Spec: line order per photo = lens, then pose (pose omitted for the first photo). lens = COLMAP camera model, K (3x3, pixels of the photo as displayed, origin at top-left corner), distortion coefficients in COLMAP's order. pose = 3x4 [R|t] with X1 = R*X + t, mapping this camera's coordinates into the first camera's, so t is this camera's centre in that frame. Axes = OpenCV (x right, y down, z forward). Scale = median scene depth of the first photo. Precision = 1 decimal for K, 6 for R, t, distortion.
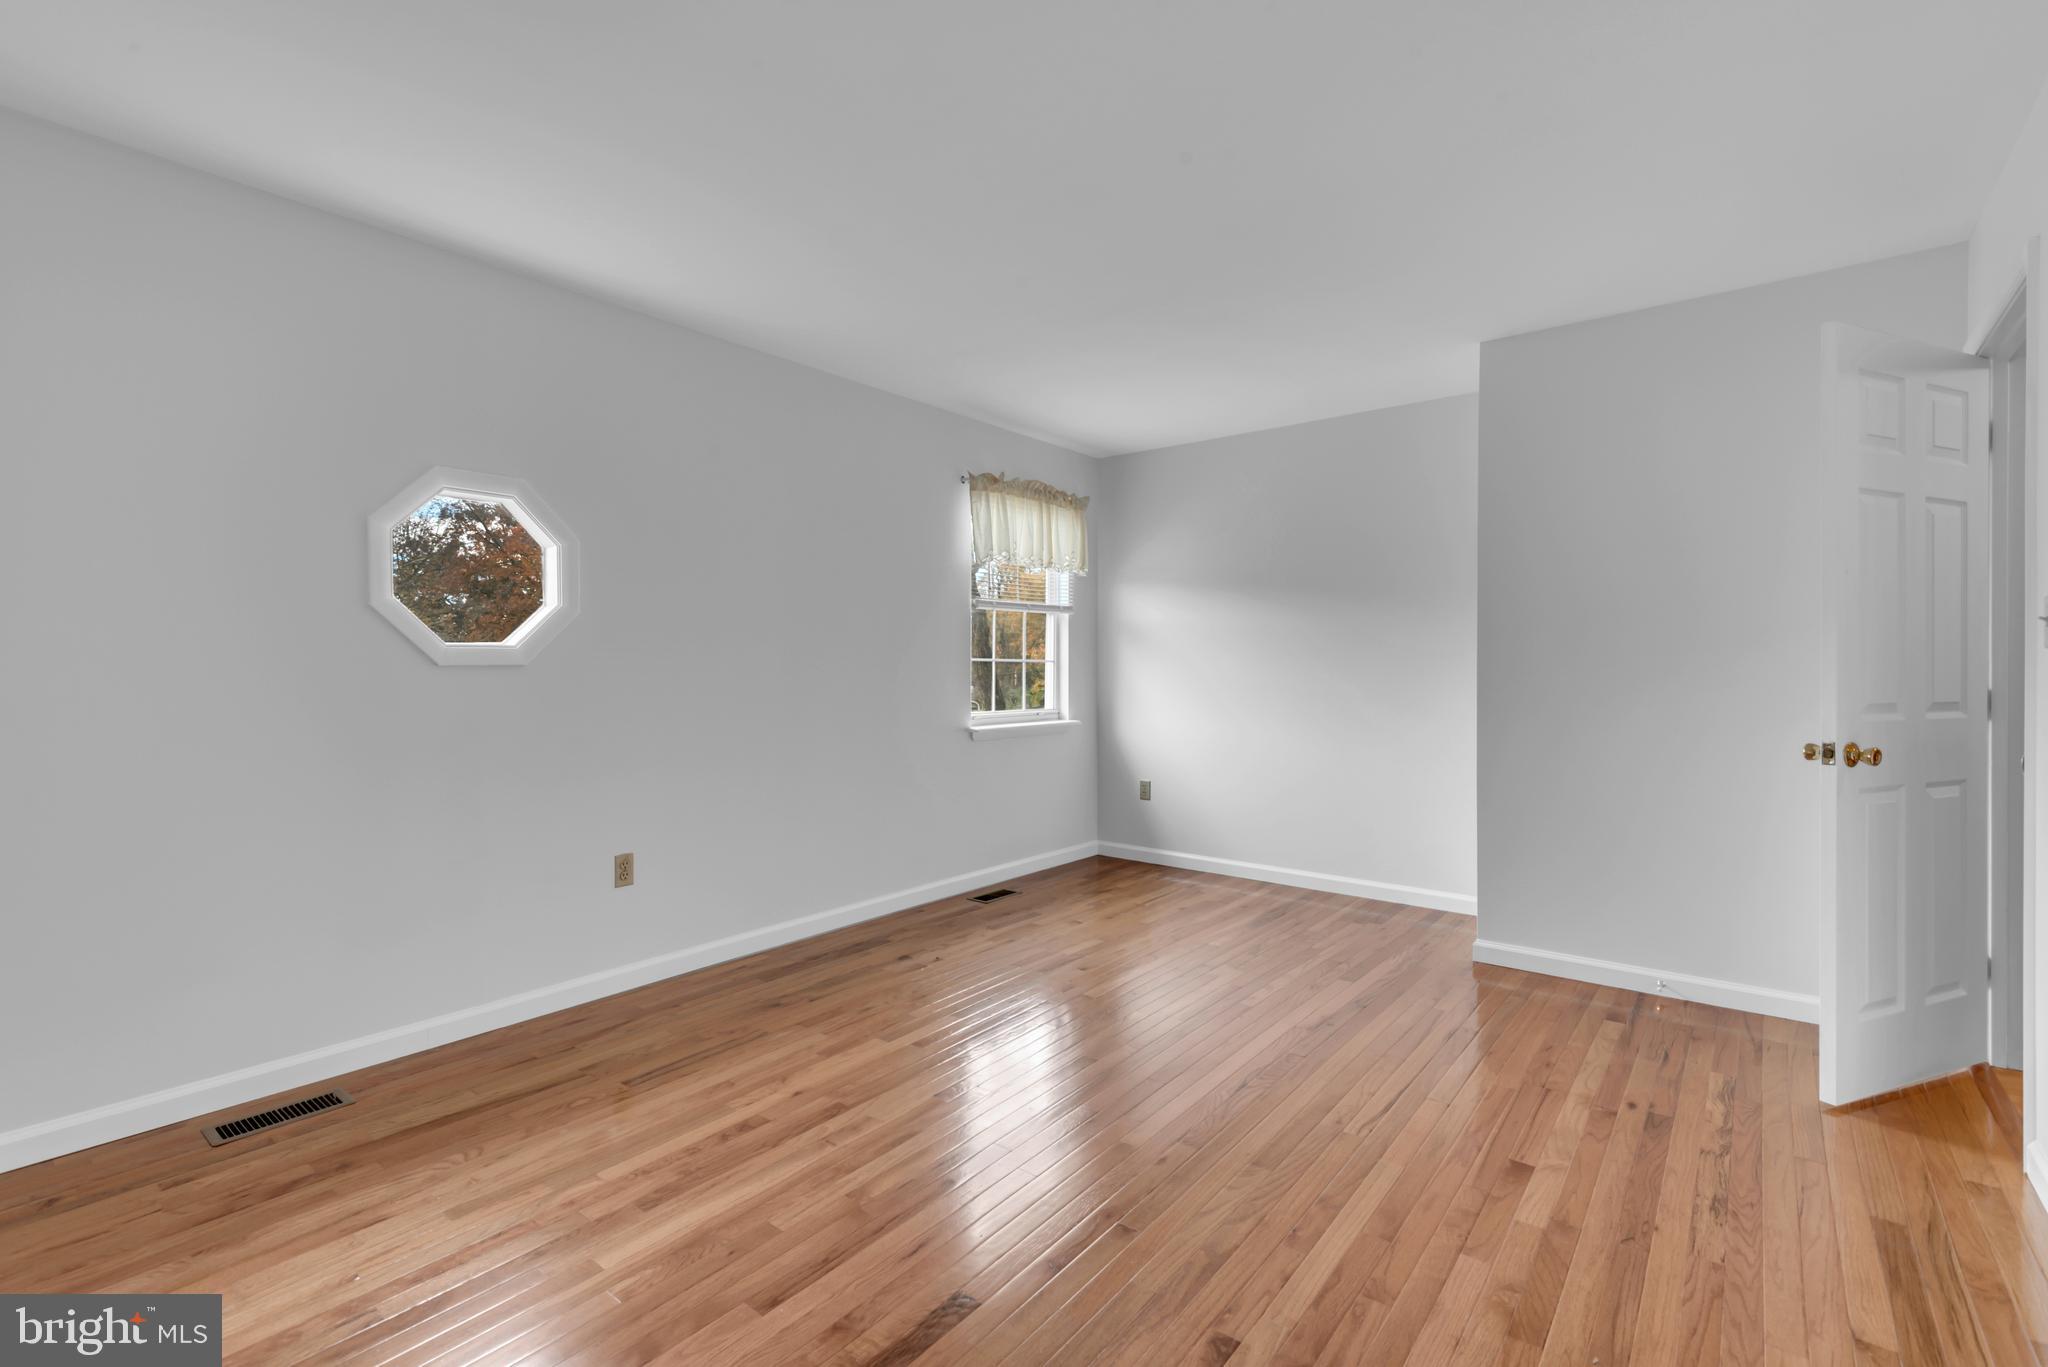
lens RADIAL K [[924.4, 0, 1017.4], [0, 924.4, 666.7], [0, 0, 1]] dist [0.036518, -0.023208]
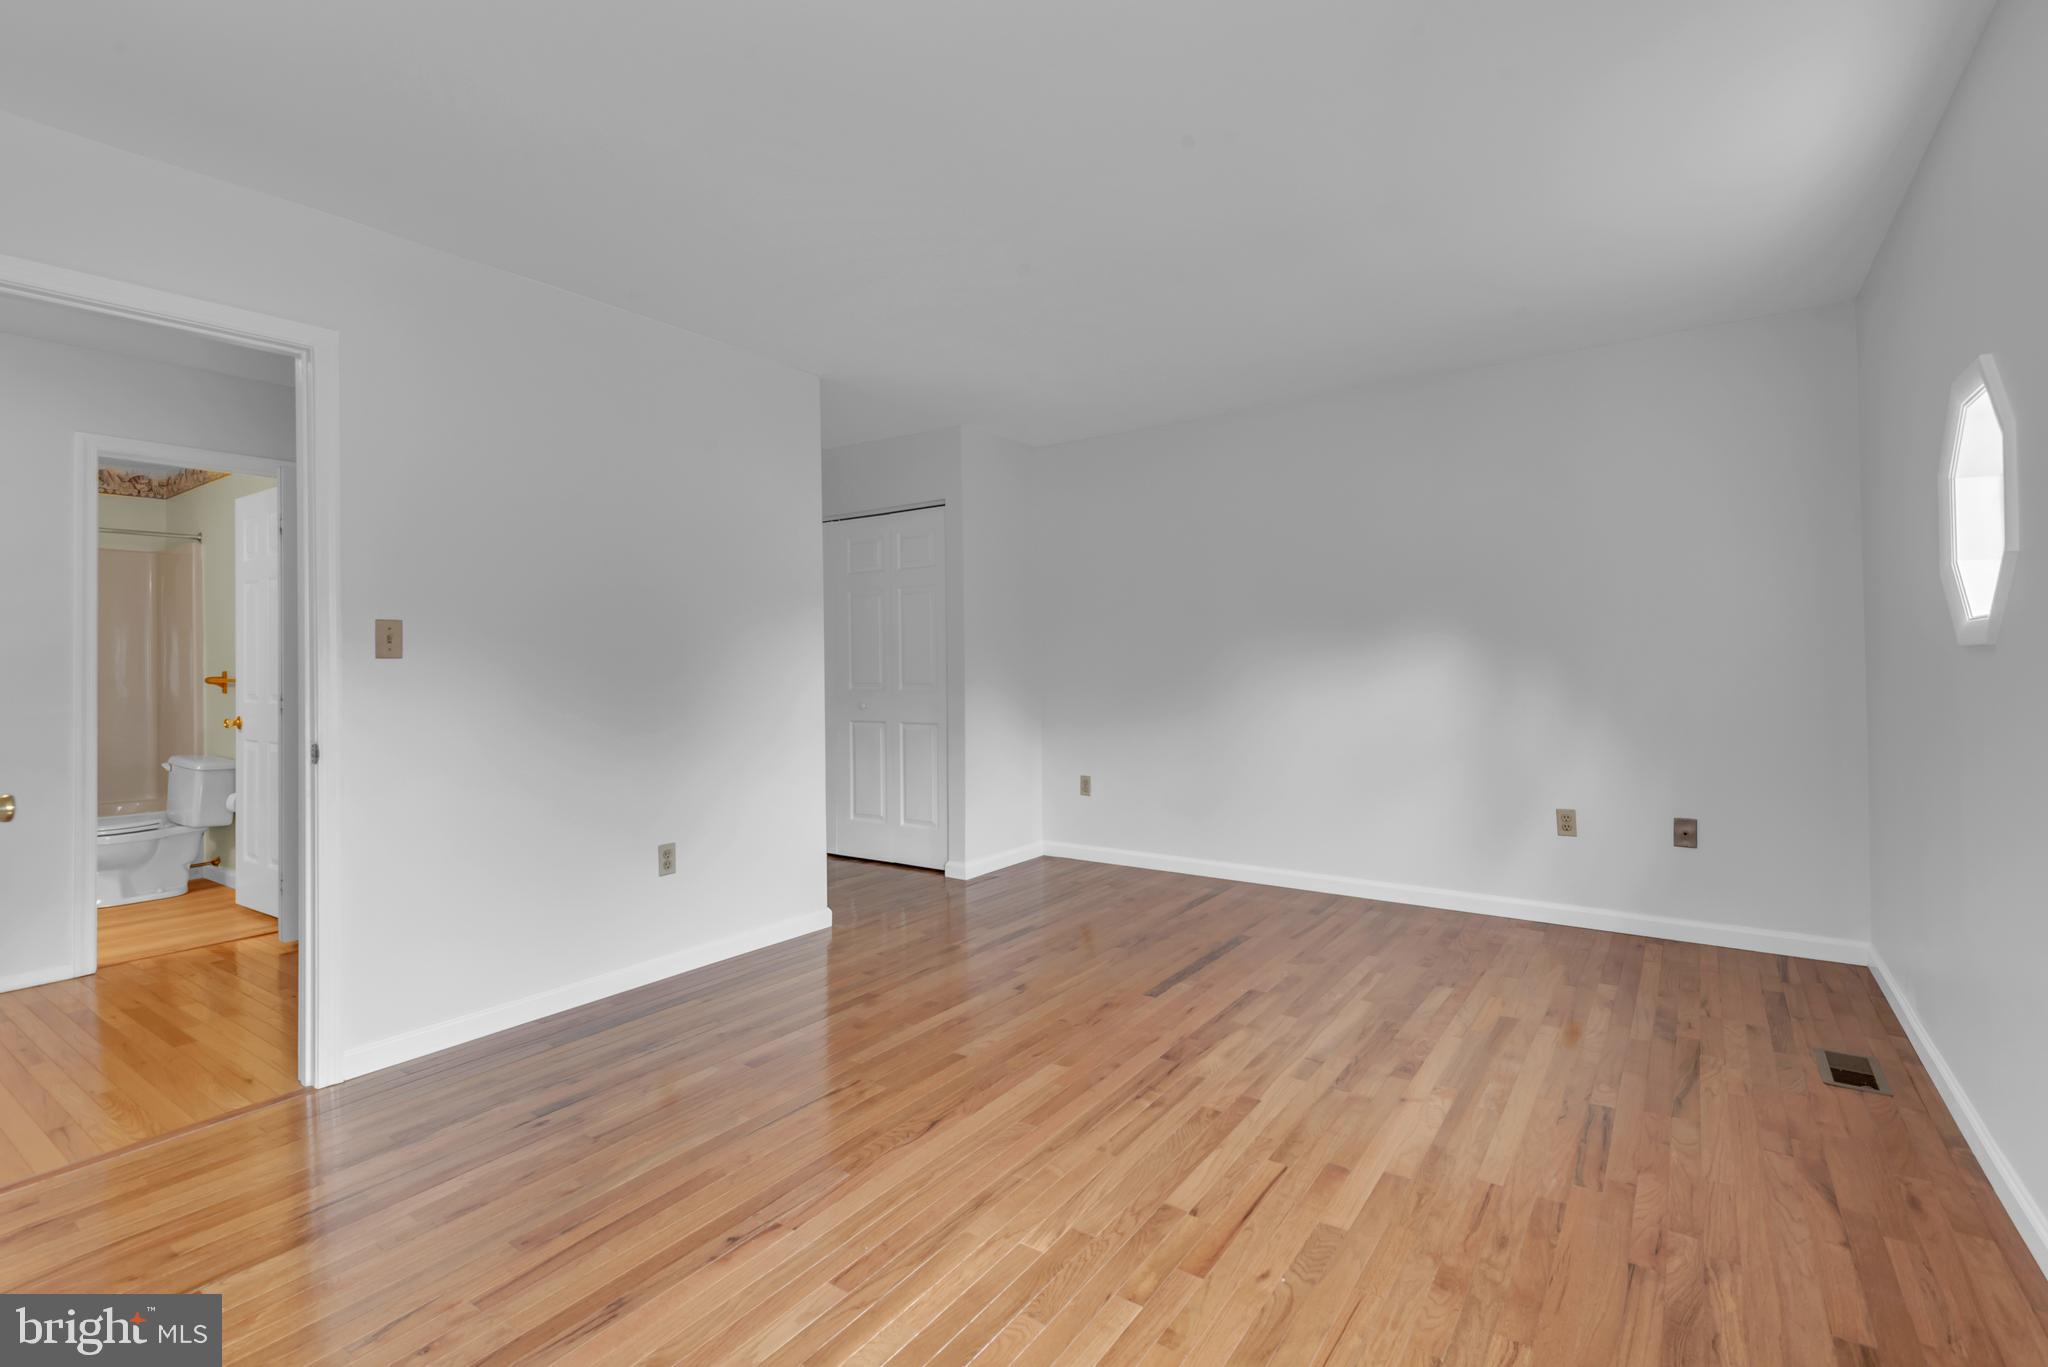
lens RADIAL K [[931.1, 0, 1013.7], [0, 931.1, 652.3], [0, 0, 1]] dist [0.036510, -0.019706]
pose [[-0.998850, 0.014160, -0.045815, 0.154036], [0.014841, 0.999784, -0.014558, 0.003297], [0.045599, -0.015221, -0.998844, 1.489799]]
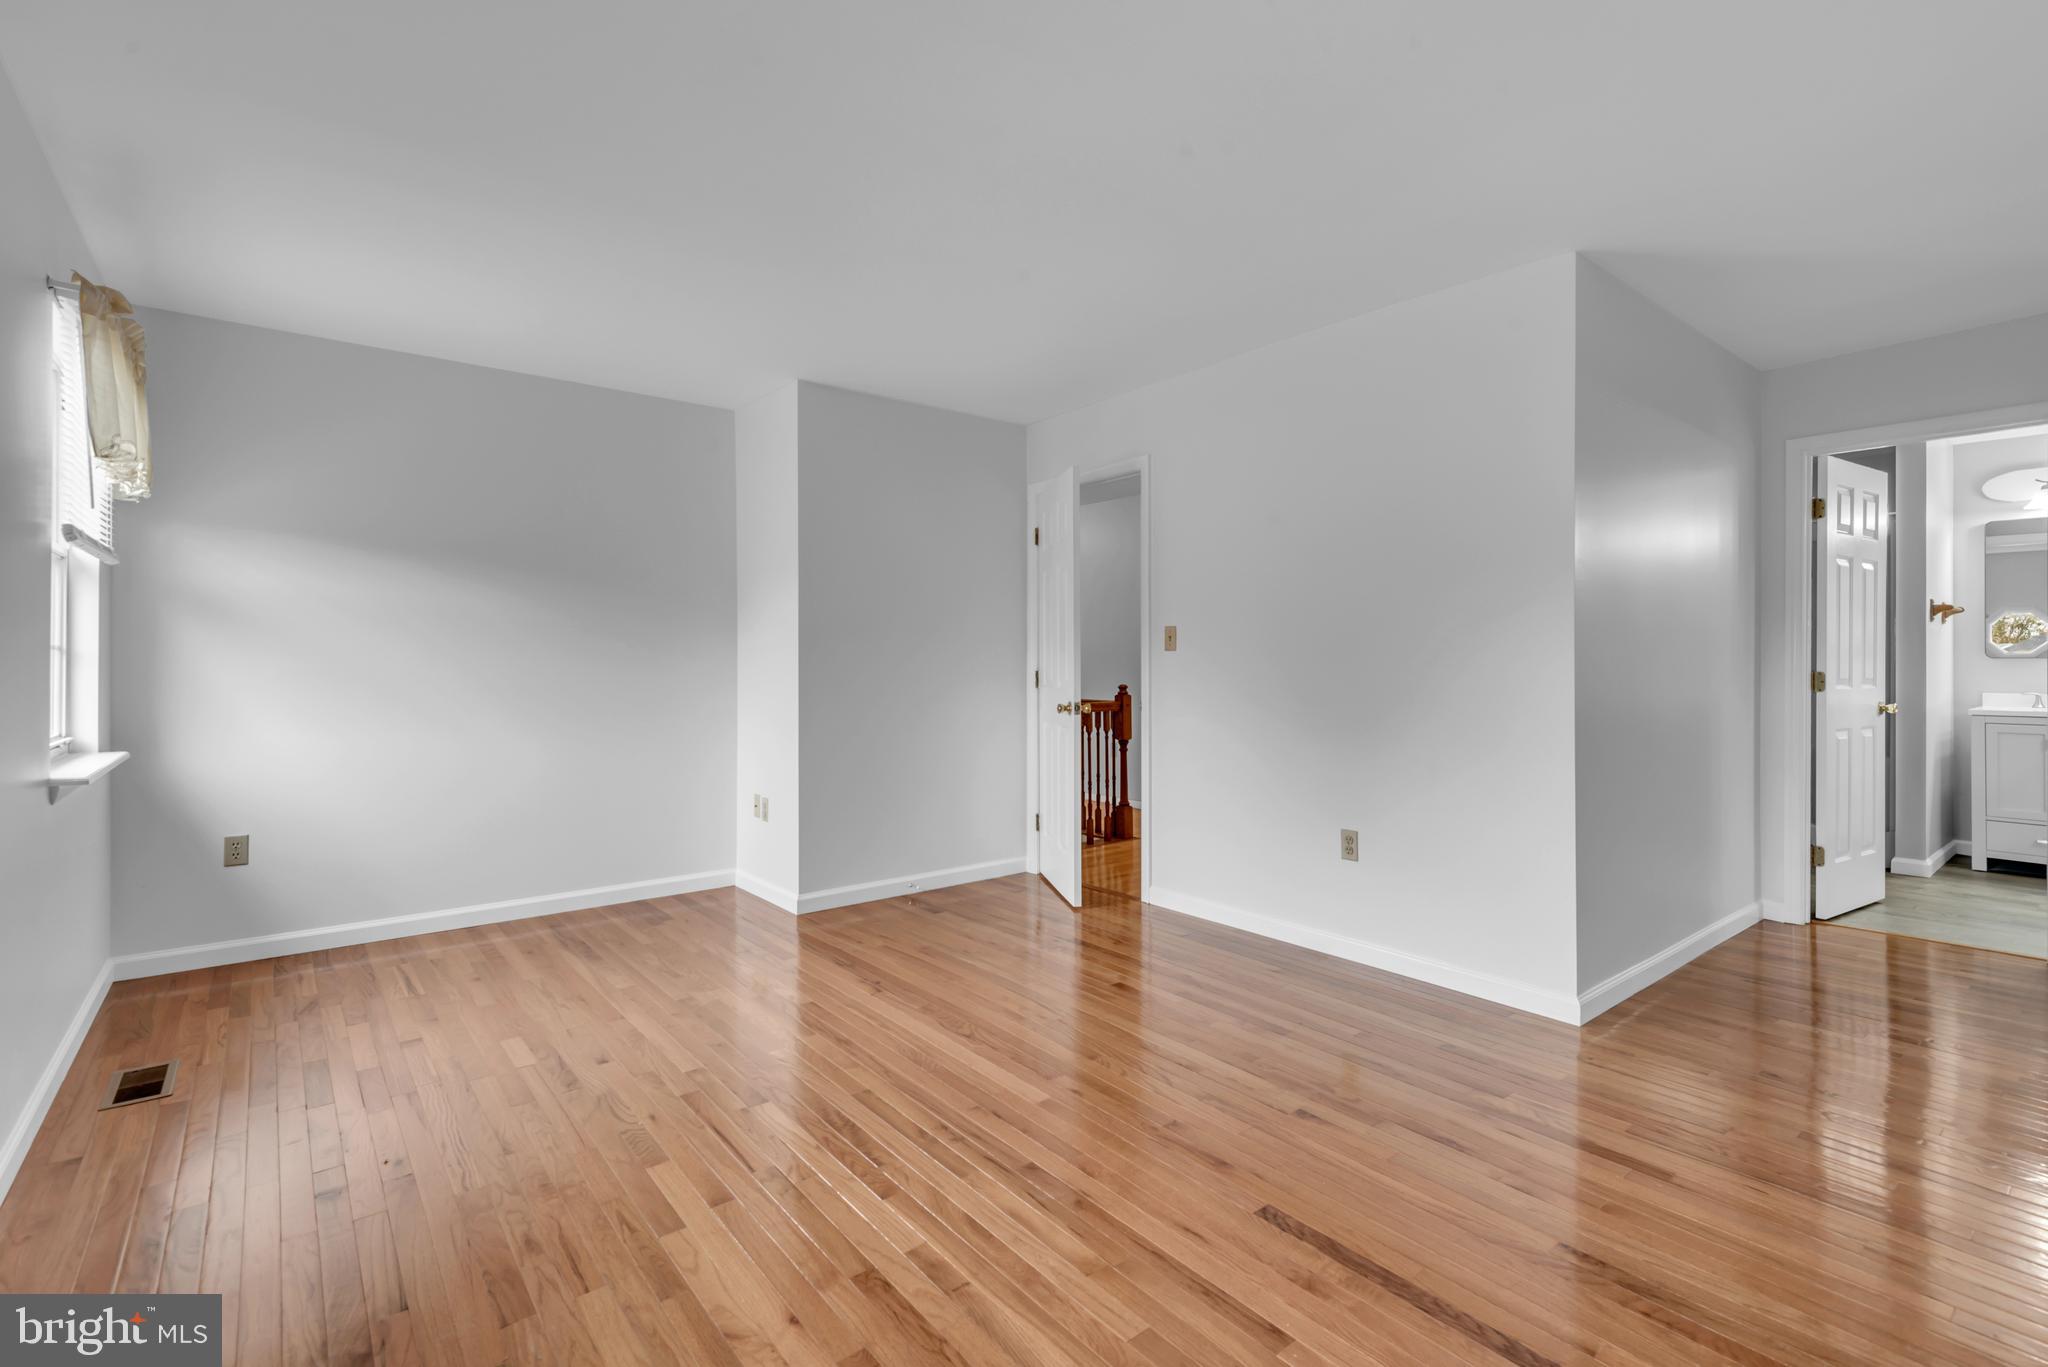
lens RADIAL K [[919.6, 0, 1036.7], [0, 919.6, 658.7], [0, 0, 1]] dist [0.037165, -0.021894]
pose [[0.208735, 0.002960, 0.977968, -0.631346], [-0.000352, 0.999996, -0.002952, 0.003149], [-0.977972, 0.000272, 0.208736, 0.533753]]
